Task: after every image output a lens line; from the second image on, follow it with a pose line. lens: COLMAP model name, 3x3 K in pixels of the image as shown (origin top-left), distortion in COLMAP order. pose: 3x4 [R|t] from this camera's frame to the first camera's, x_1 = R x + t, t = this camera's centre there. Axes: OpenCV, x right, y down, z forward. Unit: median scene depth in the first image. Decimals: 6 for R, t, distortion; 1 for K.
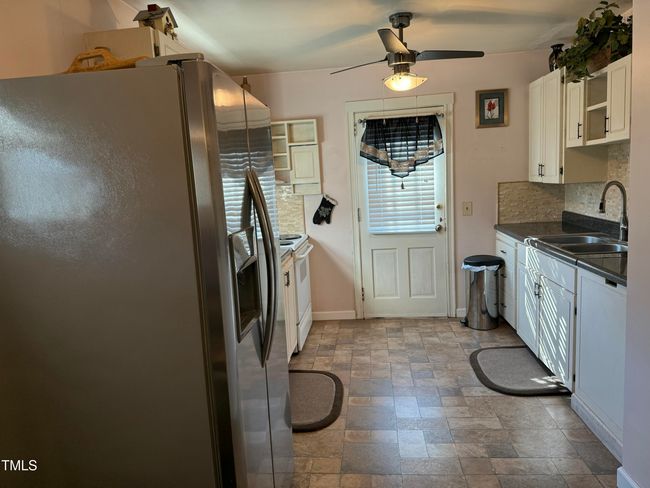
lens RADIAL K [[453.1, 0, 325.0], [0, 453.1, 244.0], [0, 0, 1]] dist [0.048978, -0.064824]
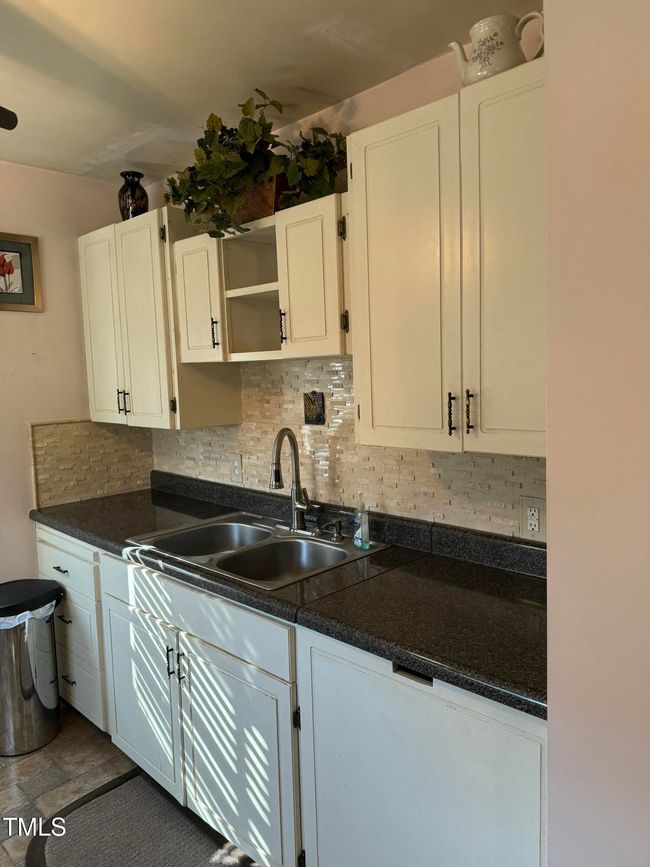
lens RADIAL K [[604.4, 0, 336.4], [0, 604.4, 429.0], [0, 0, 1]] dist [0.048978, -0.064824]
pose [[0.608184, -0.037229, 0.792923, 0.077924], [0.107669, 0.993537, -0.035936, -0.089523], [-0.786460, 0.107229, 0.608261, 0.436688]]
